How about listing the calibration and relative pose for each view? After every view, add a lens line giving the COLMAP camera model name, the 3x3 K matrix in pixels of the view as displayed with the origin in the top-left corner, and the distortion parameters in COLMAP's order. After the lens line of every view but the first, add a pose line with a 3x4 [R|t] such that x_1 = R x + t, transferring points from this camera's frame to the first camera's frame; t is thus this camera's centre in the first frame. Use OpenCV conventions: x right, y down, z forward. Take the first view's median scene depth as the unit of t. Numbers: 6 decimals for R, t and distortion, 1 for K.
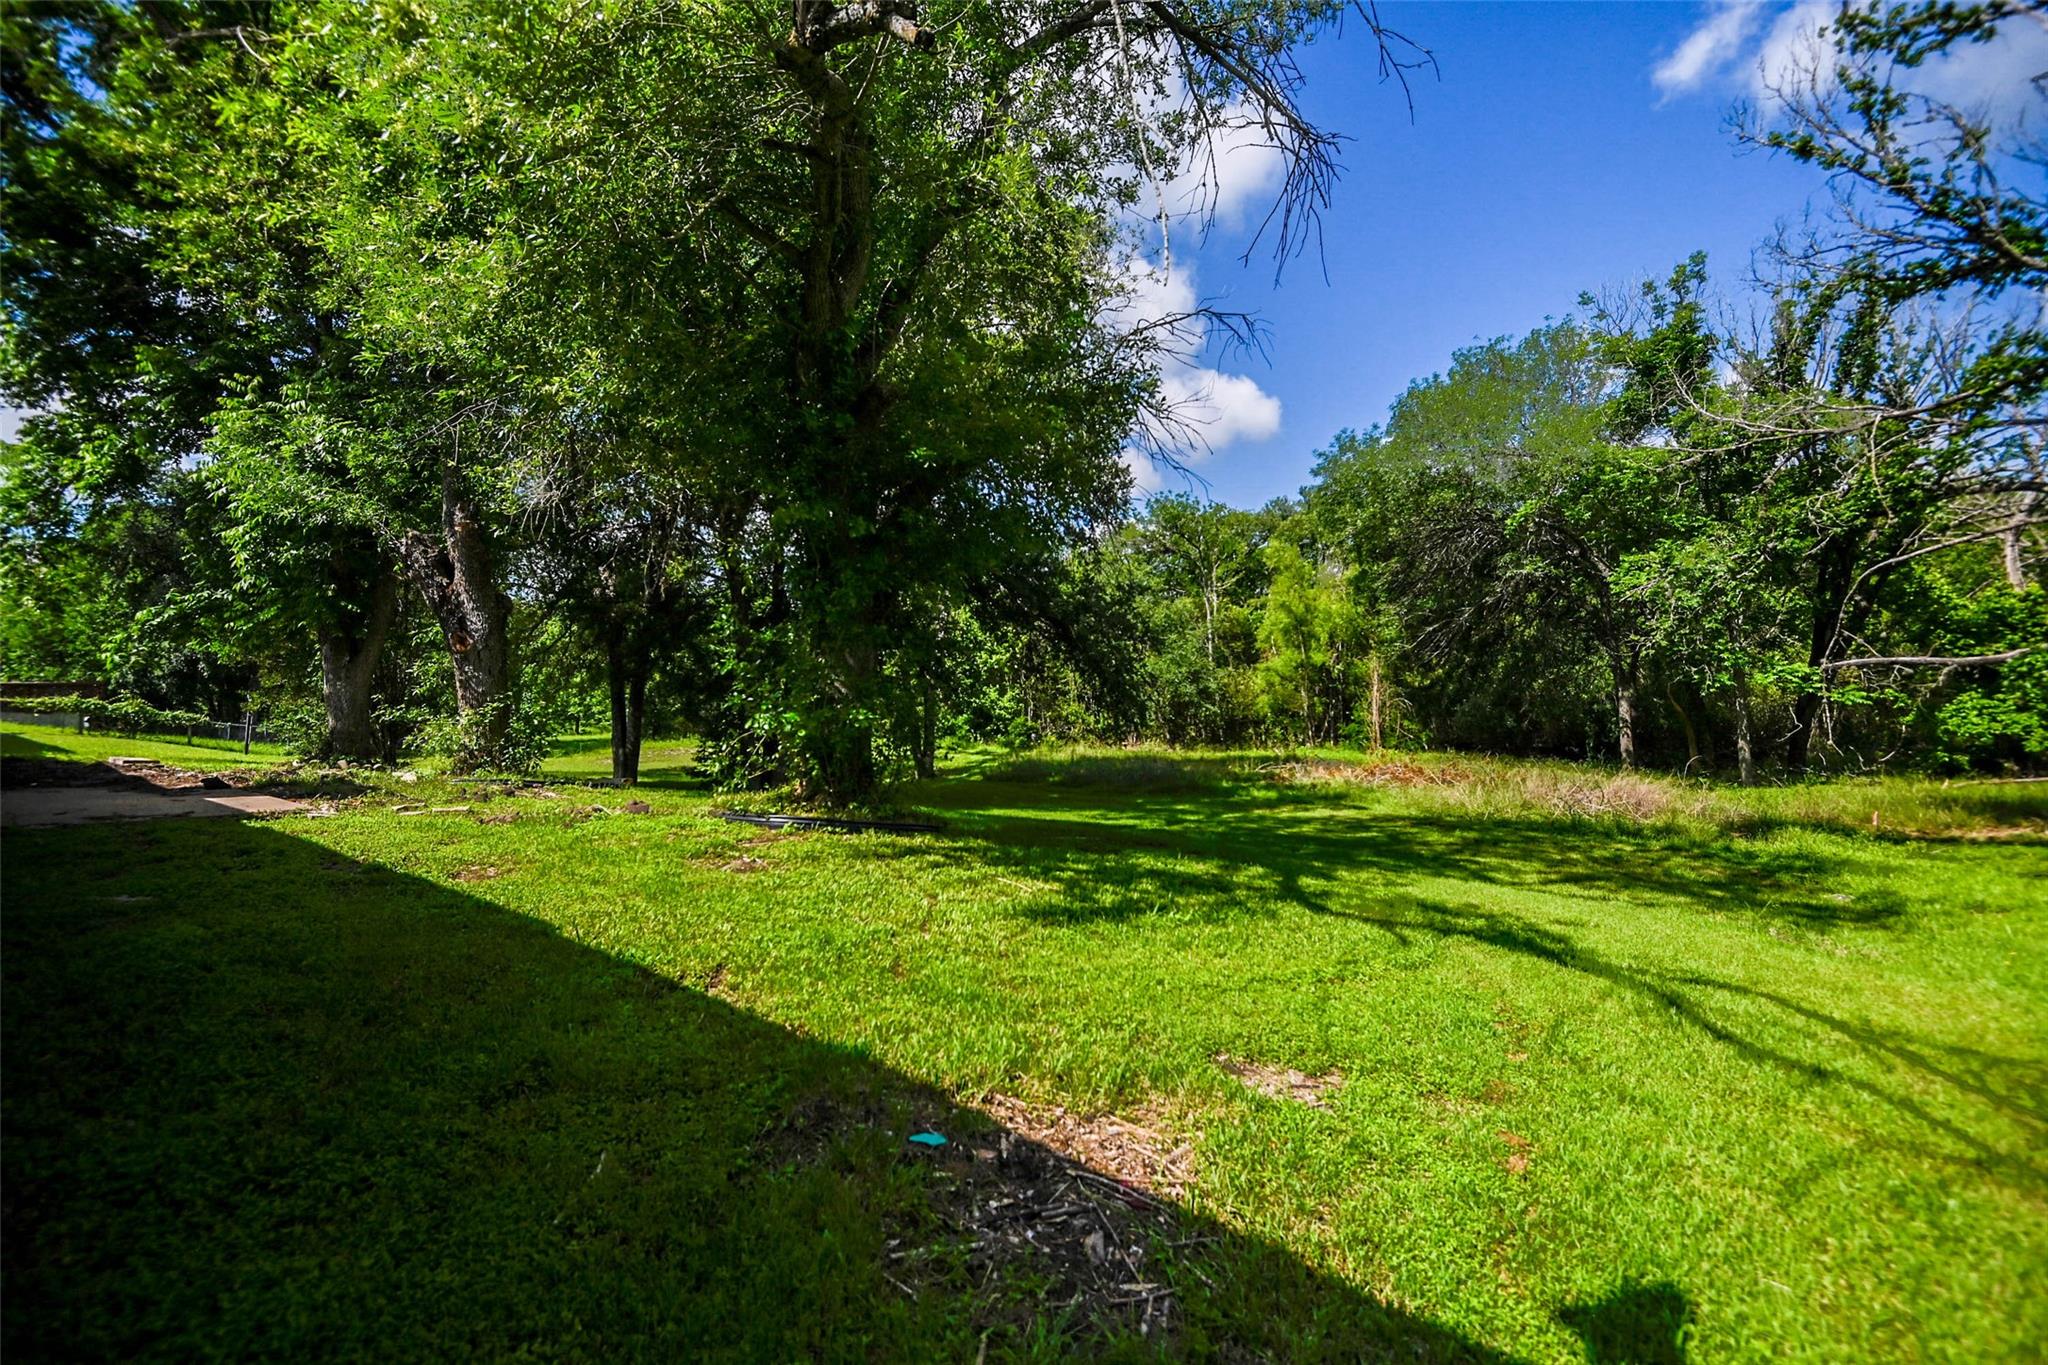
lens RADIAL K [[944.9, 0, 1023.8], [0, 944.9, 682.5], [0, 0, 1]] dist [-0.004484, -0.000930]
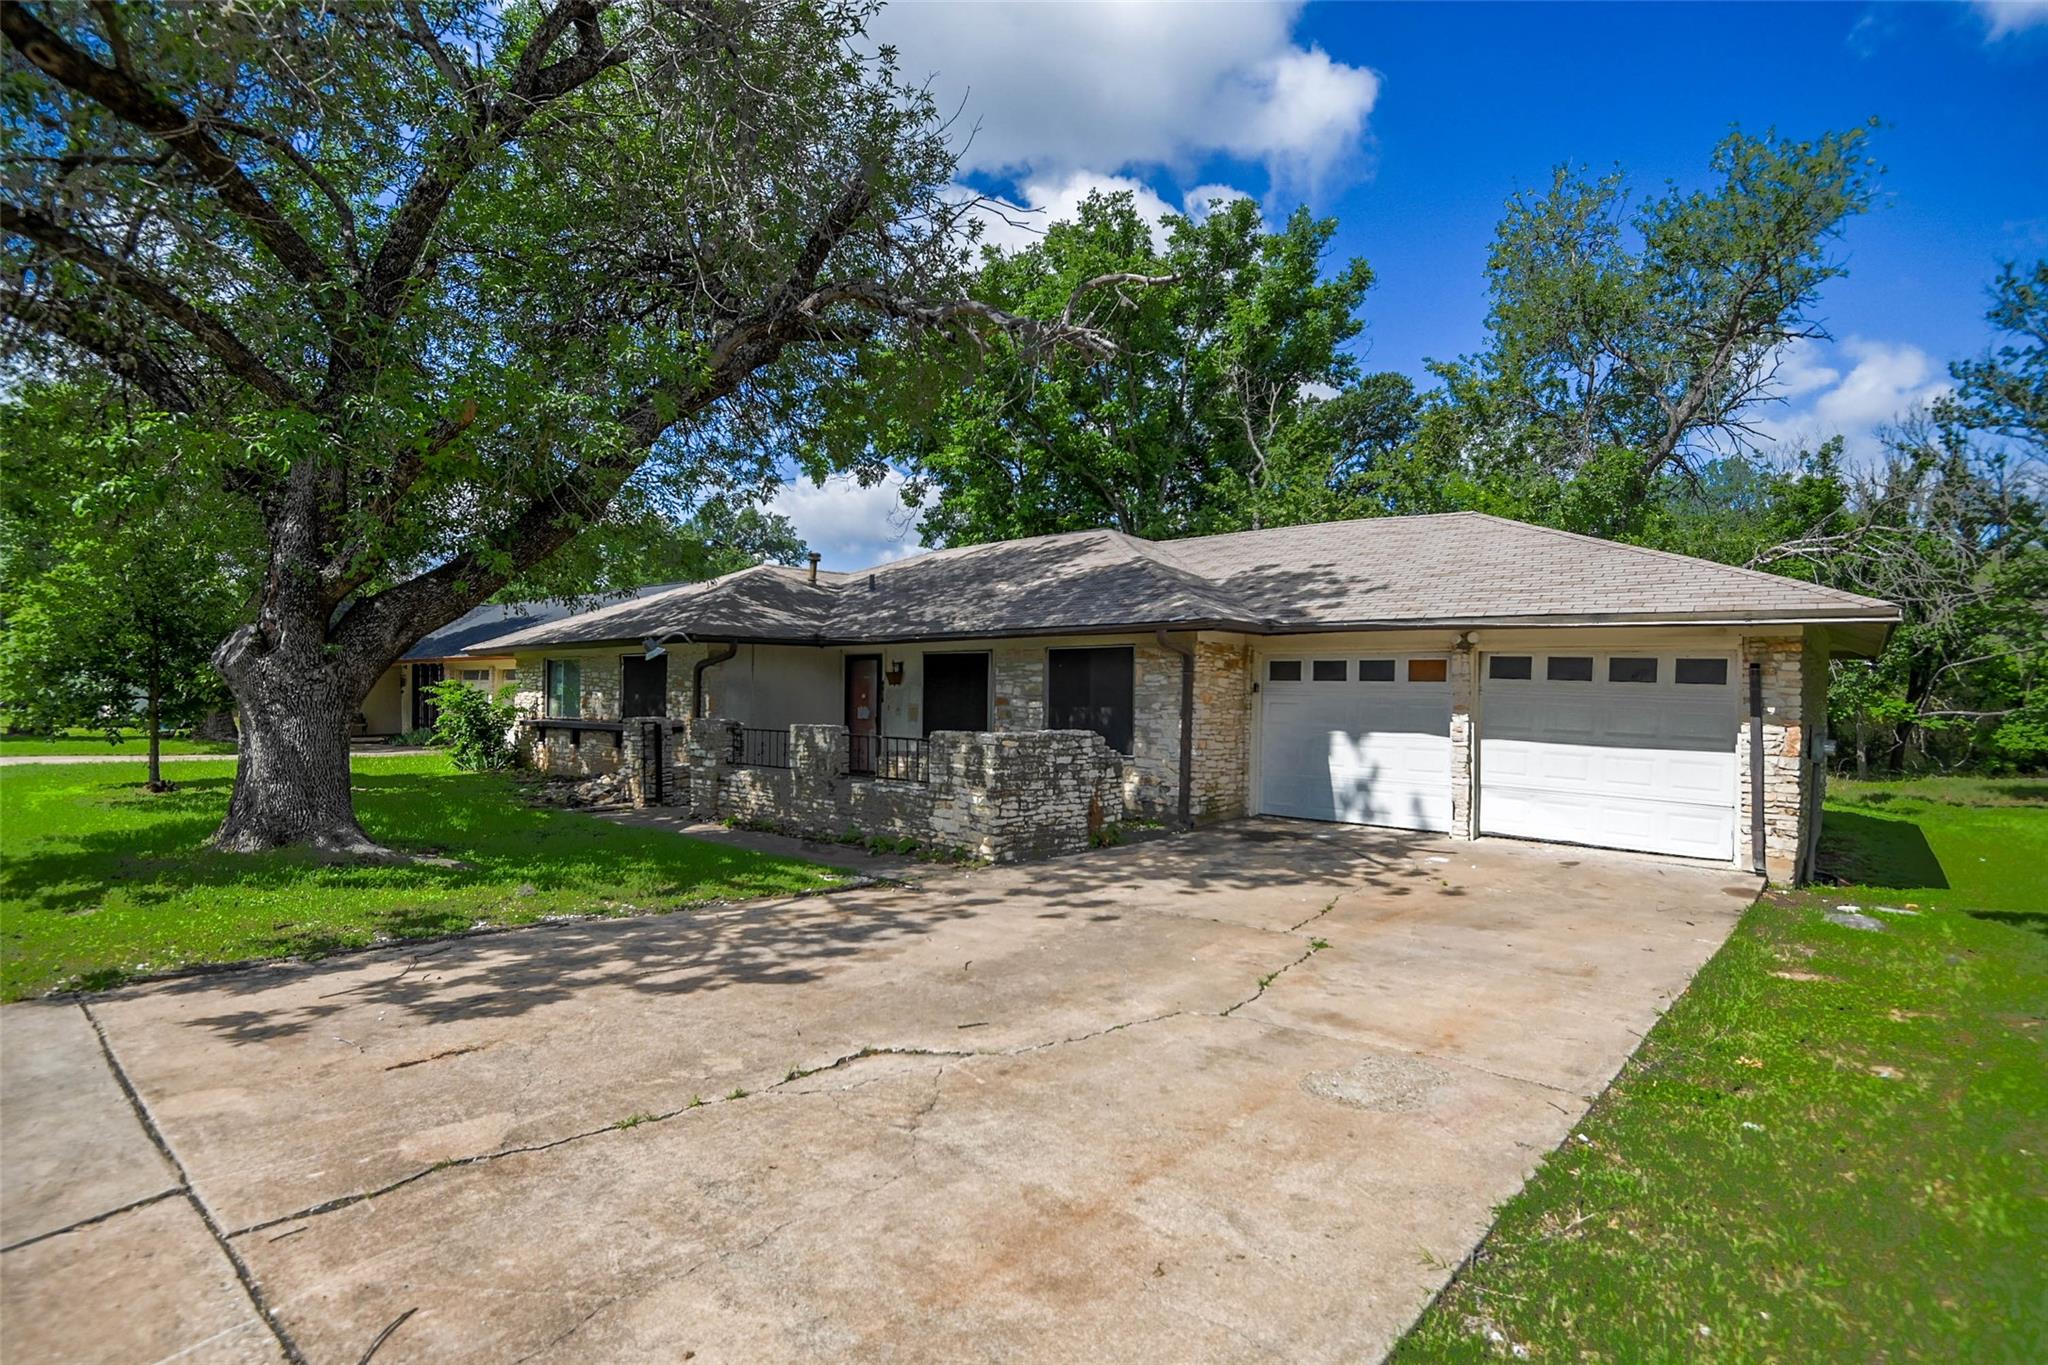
lens RADIAL K [[996.7, 0, 1024.1], [0, 996.7, 683.9], [0, 0, 1]] dist [0.000756, 0.000607]
pose [[0.999753, 0.010981, -0.019334, -0.578304], [-0.010902, 0.999932, 0.004205, -0.040263], [0.019378, -0.003993, 0.999804, -0.658927]]
